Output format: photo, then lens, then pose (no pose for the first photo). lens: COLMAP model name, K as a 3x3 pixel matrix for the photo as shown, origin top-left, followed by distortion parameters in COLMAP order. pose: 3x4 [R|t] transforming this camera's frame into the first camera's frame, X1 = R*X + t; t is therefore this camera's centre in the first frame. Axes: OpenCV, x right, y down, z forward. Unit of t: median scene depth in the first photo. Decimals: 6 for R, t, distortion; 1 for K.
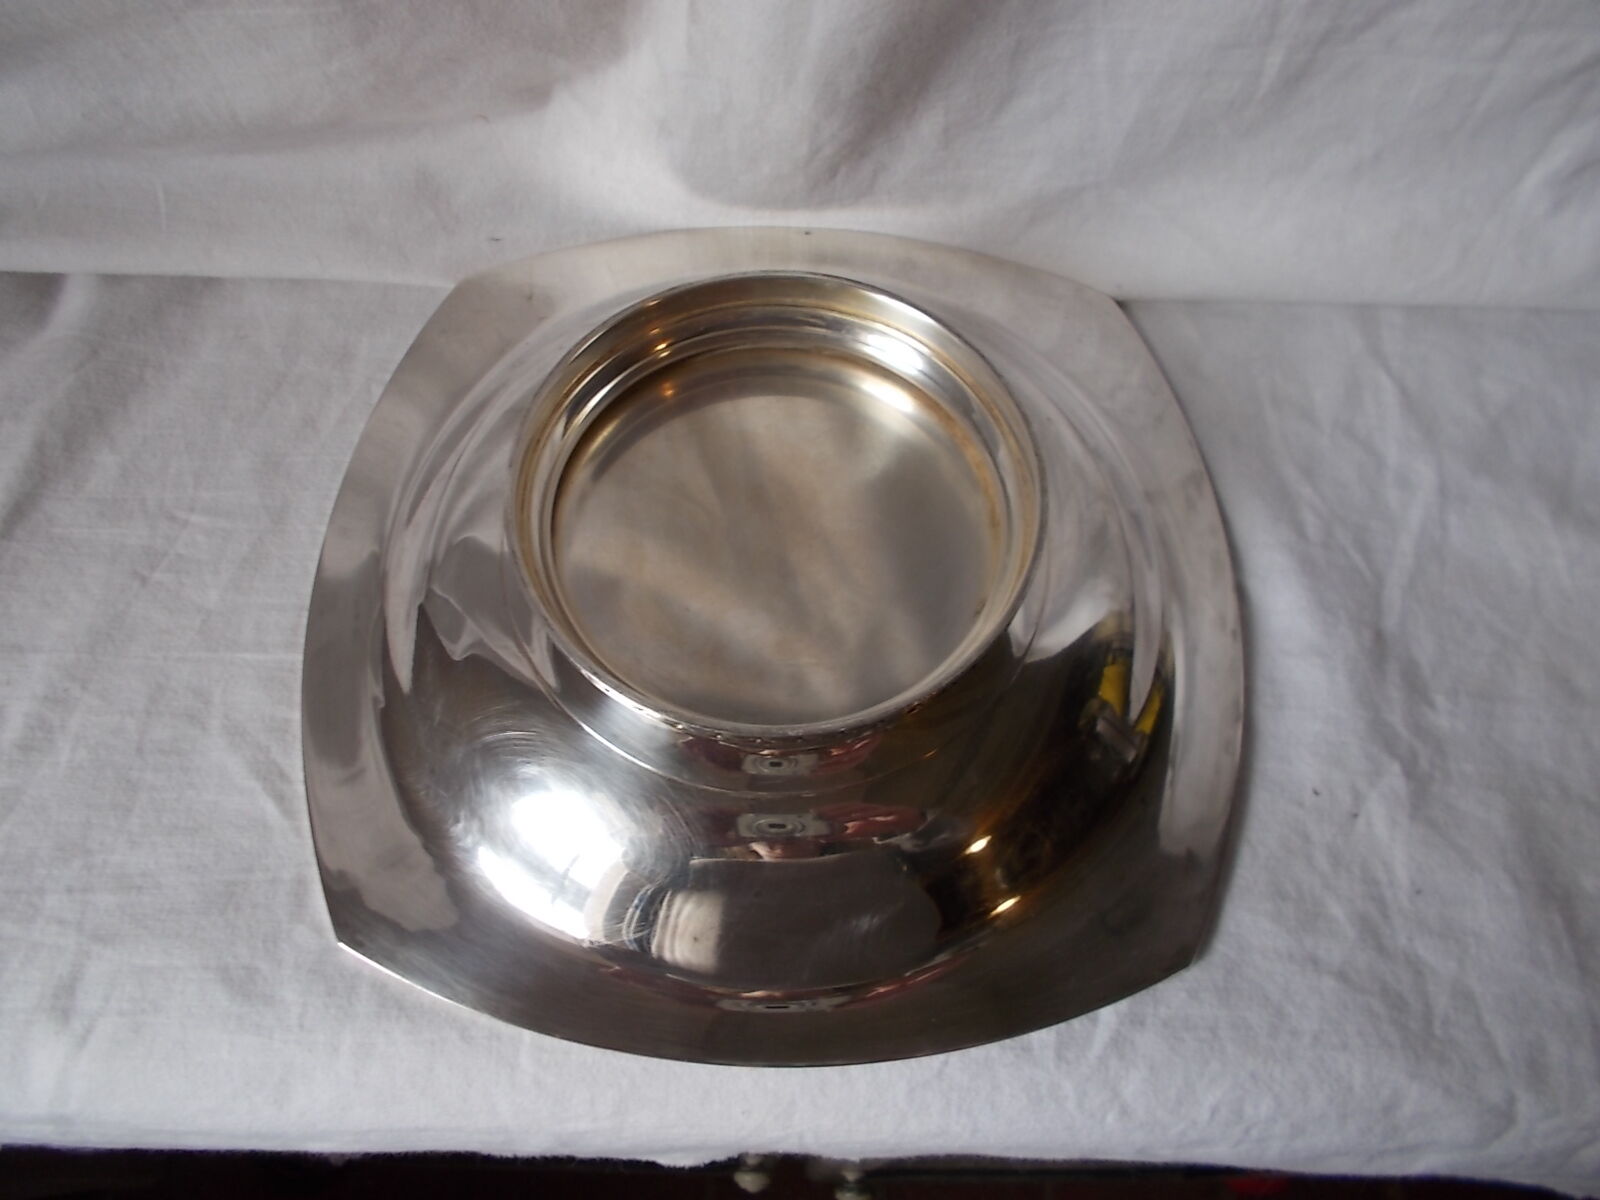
lens RADIAL K [[1221.4, 0, 793.5], [0, 1221.4, 595.4], [0, 0, 1]] dist [0.023846, -0.015973]
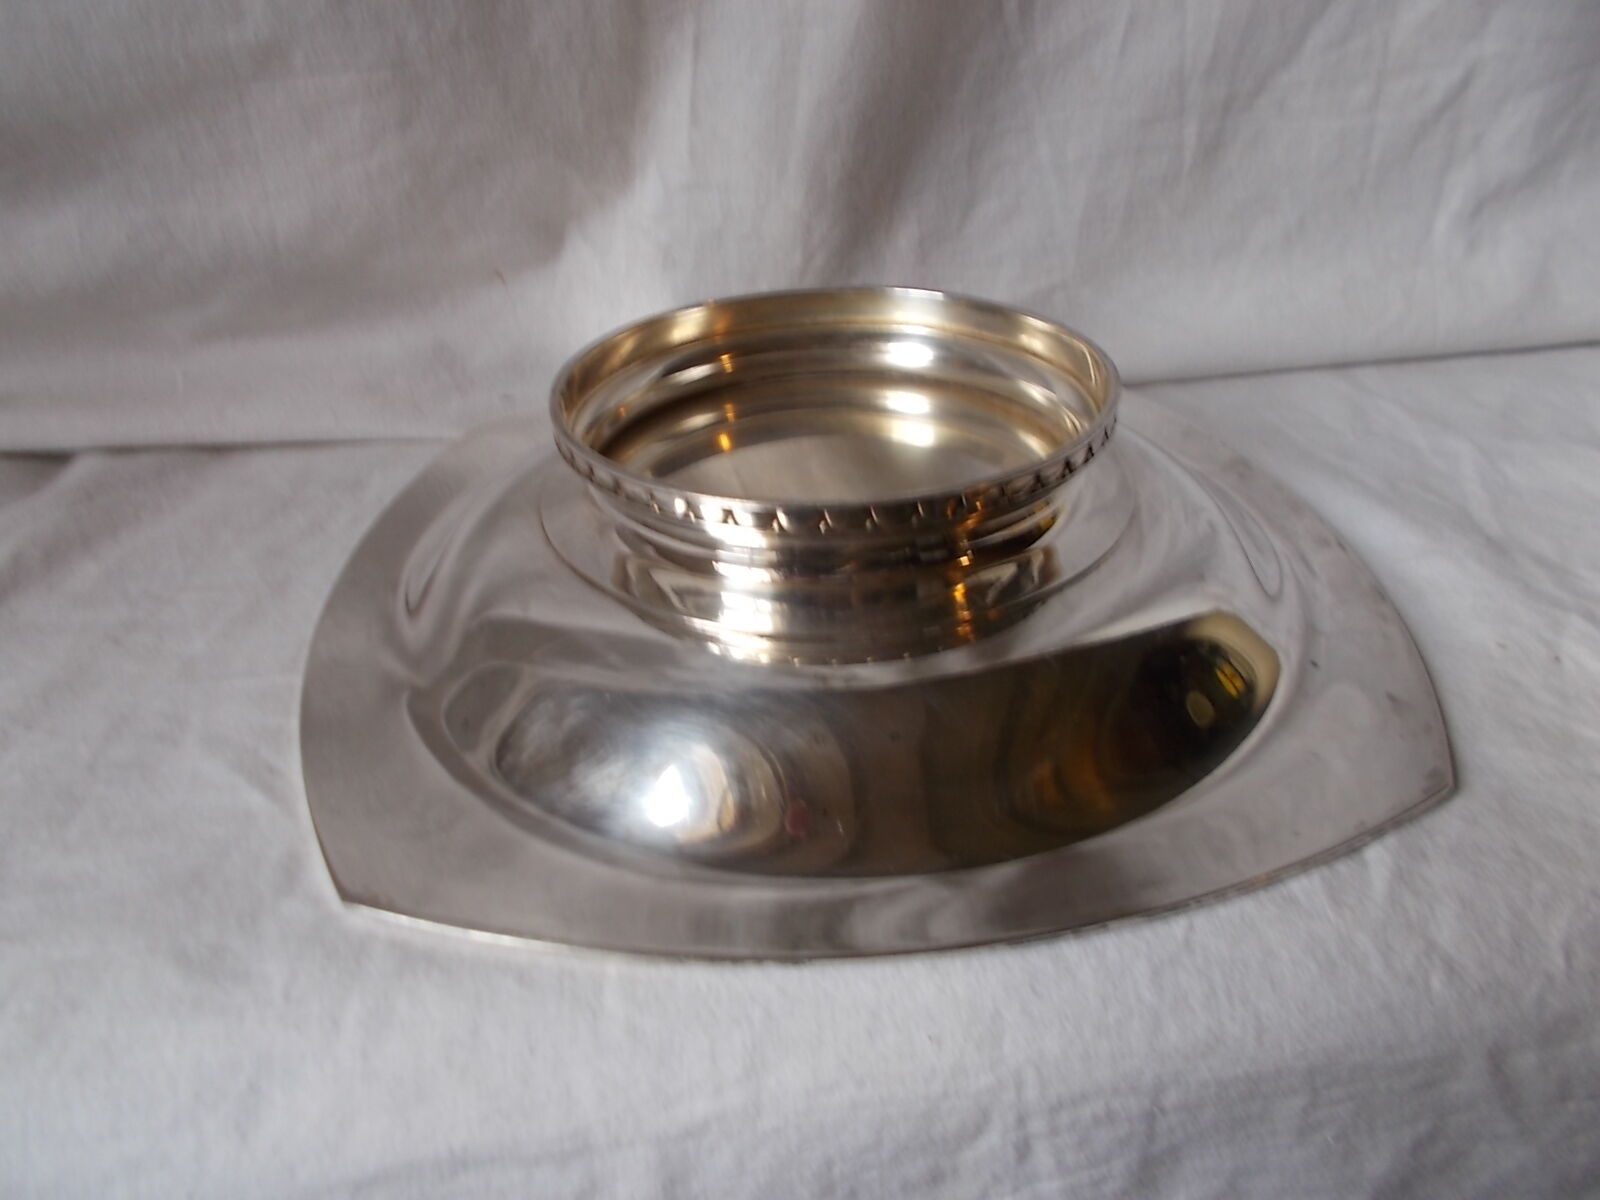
lens RADIAL K [[1221.4, 0, 796.7], [0, 1221.4, 594.5], [0, 0, 1]] dist [0.023846, -0.015973]
pose [[0.989908, -0.113251, 0.085187, -0.141670], [0.141090, 0.843936, -0.517557, 0.538337], [-0.013278, 0.524353, 0.851397, 0.269907]]
